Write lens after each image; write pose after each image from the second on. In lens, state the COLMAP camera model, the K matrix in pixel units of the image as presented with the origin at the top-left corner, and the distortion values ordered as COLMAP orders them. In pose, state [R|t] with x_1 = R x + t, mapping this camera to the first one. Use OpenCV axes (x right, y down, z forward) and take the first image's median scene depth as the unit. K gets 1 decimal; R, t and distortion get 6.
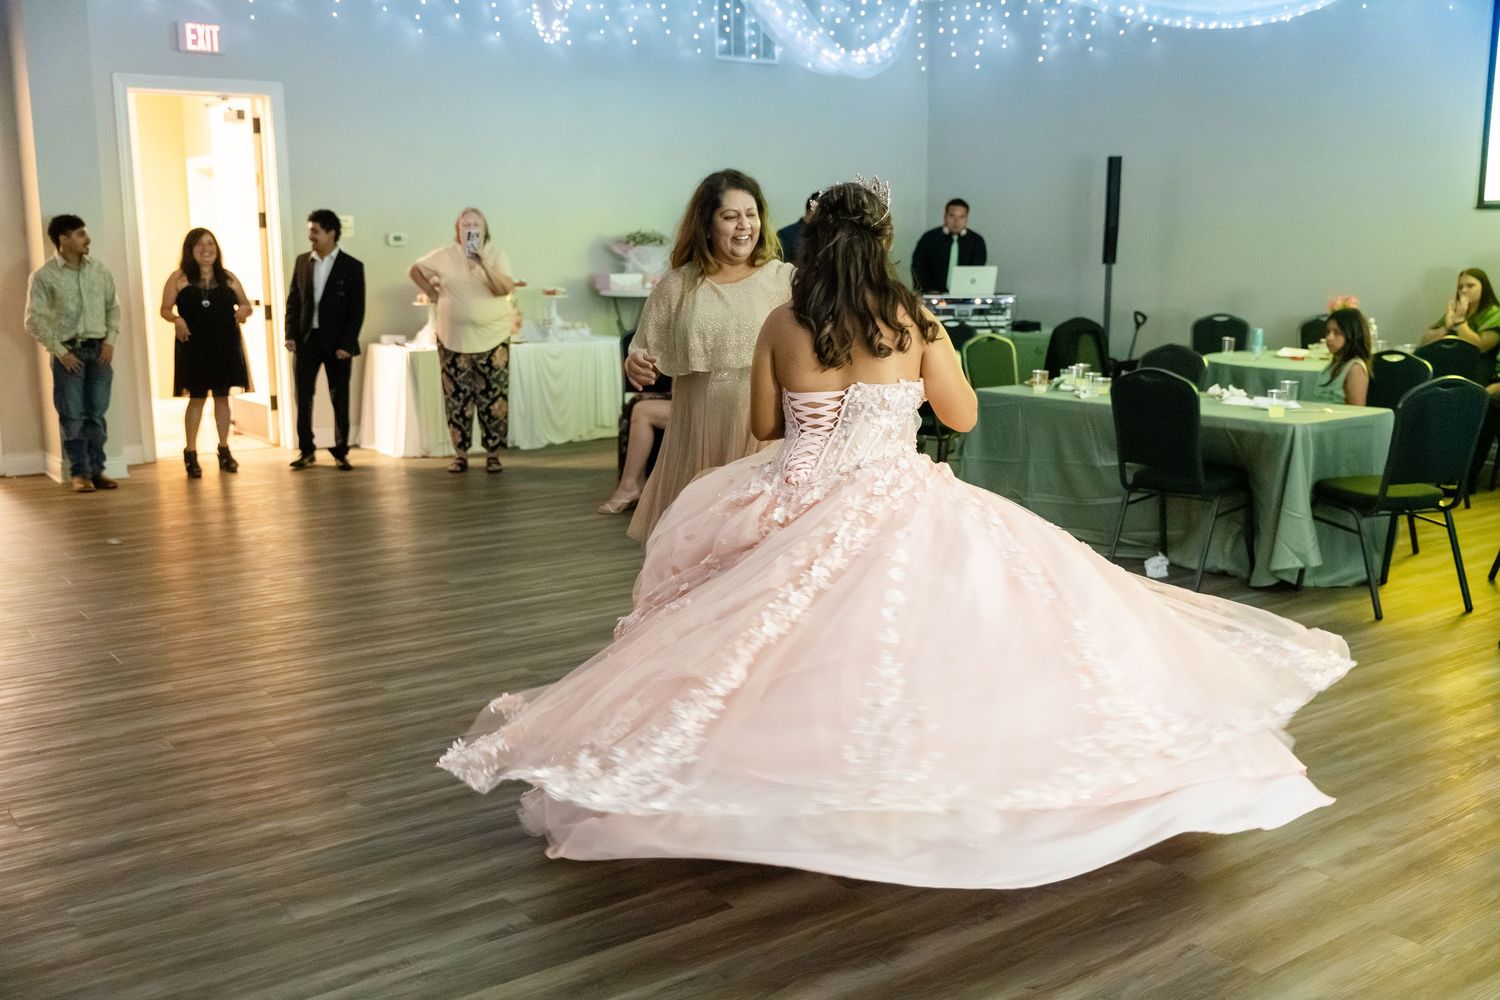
lens RADIAL K [[1477.4, 0, 747.6], [0, 1477.4, 493.7], [0, 0, 1]] dist [0.022491, 0.000000]
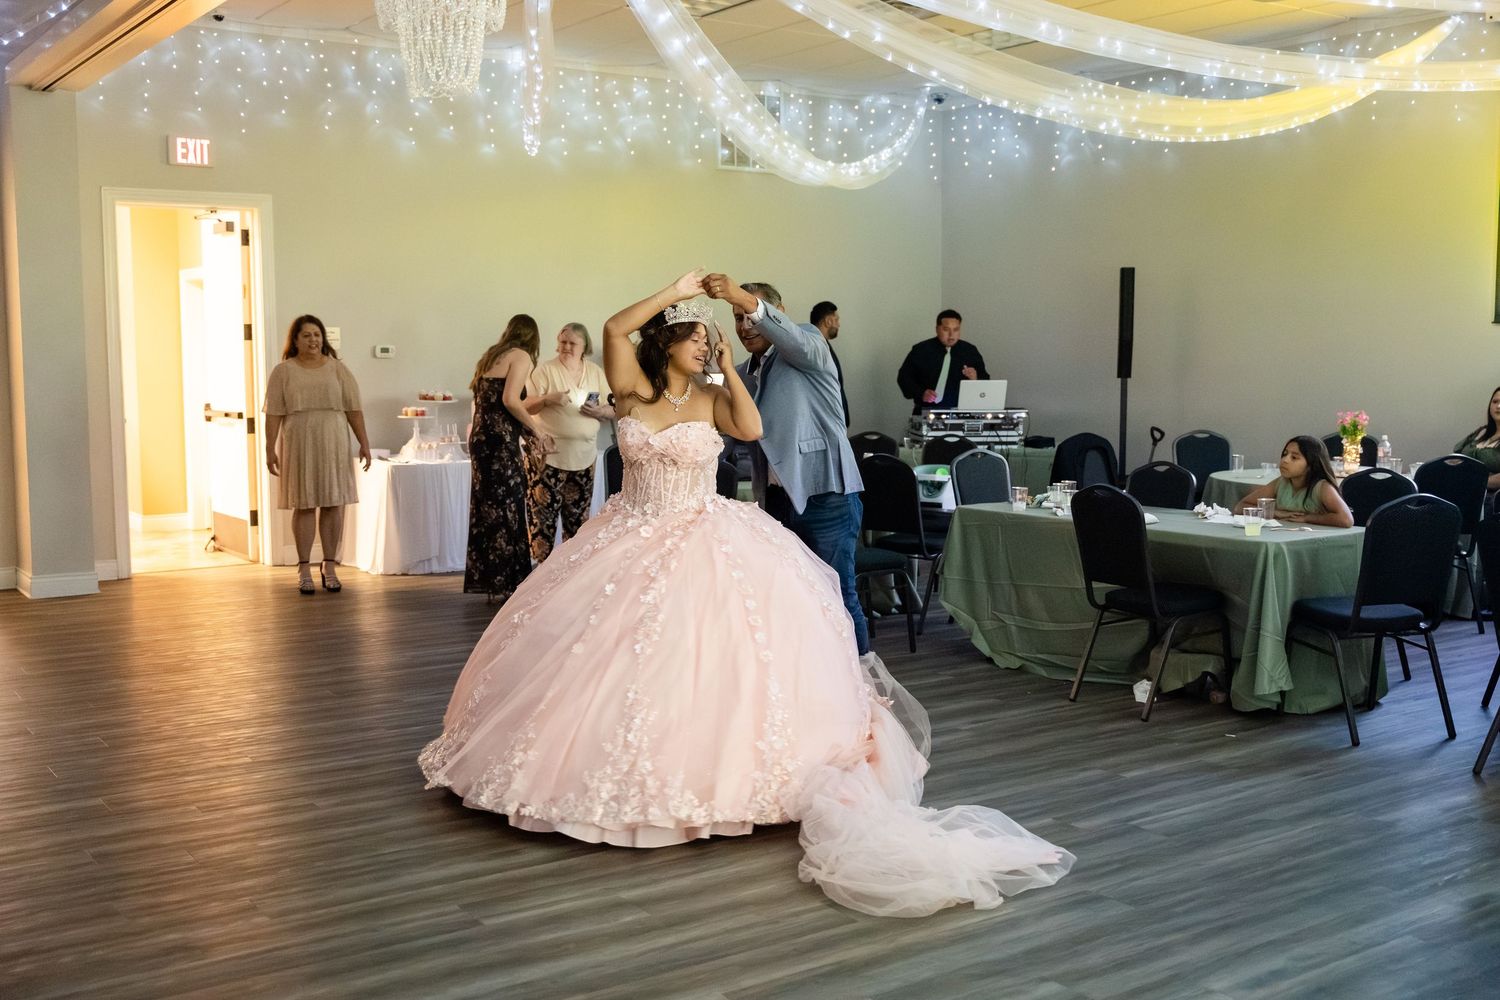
lens RADIAL K [[1574.2, 0, 741.0], [0, 1574.2, 503.3], [0, 0, 1]] dist [0.000129, 0.000000]
pose [[0.999587, 0.004296, -0.028424, 0.029545], [-0.006378, 0.997270, -0.073561, 0.003050], [0.028030, 0.073712, 0.996886, -0.022038]]
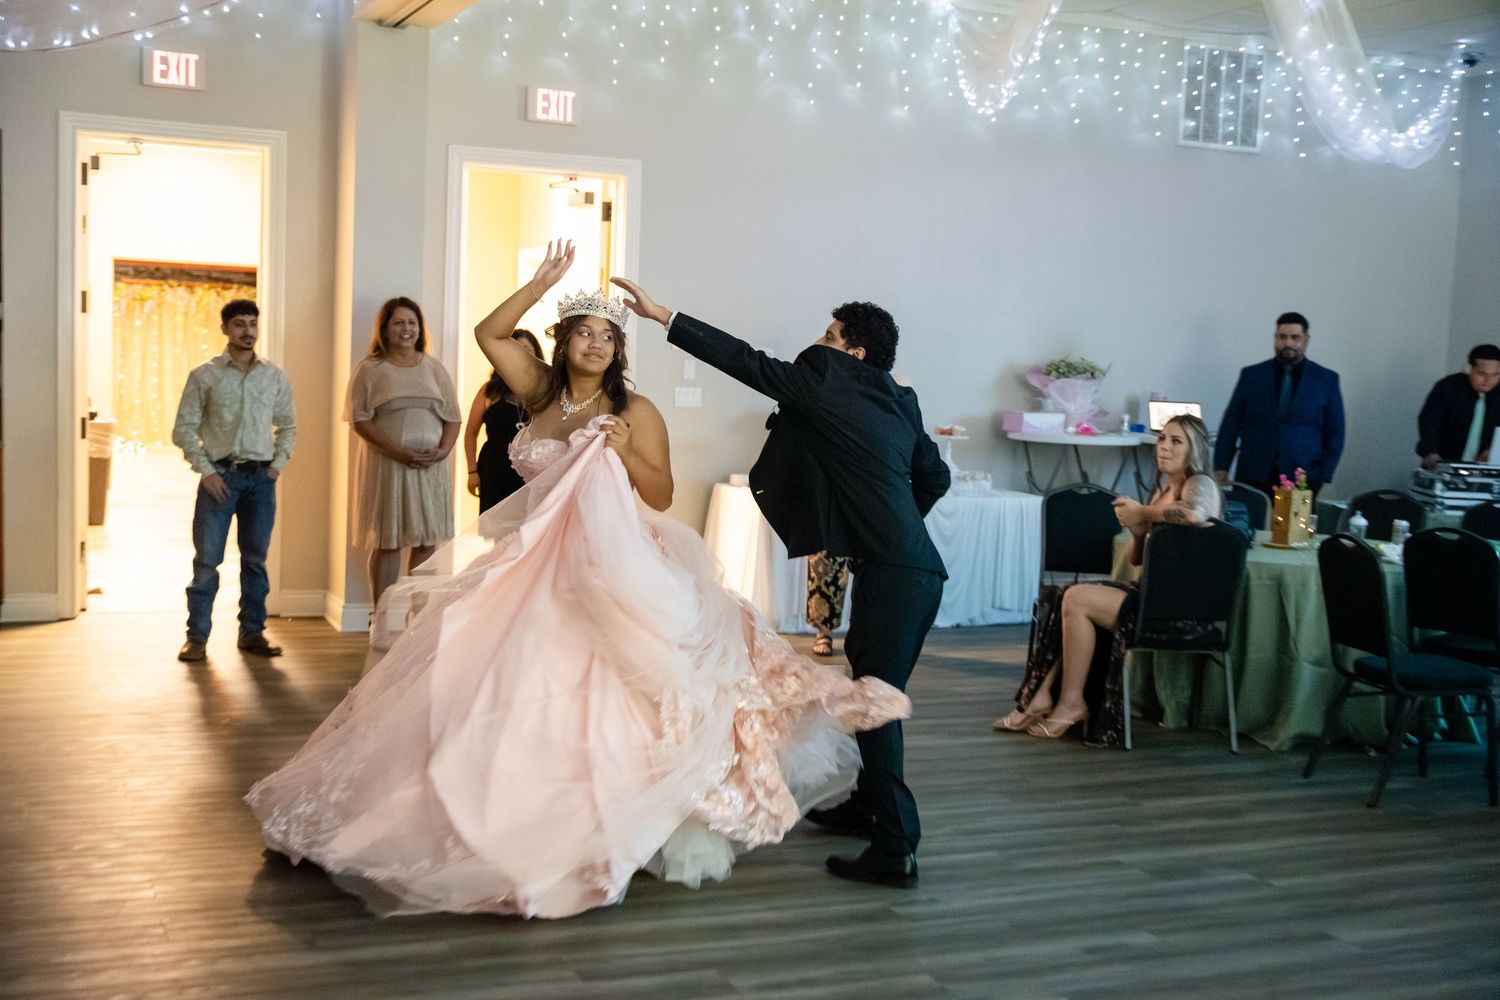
lens RADIAL K [[1797.2, 0, 742.4], [0, 1797.2, 492.2], [0, 0, 1]] dist [-0.006199, 0.000000]
pose [[0.973769, 0.061164, -0.219162, -0.033050], [-0.082848, 0.992385, -0.091149, -0.011311], [0.211918, 0.106915, 0.971422, 0.074074]]
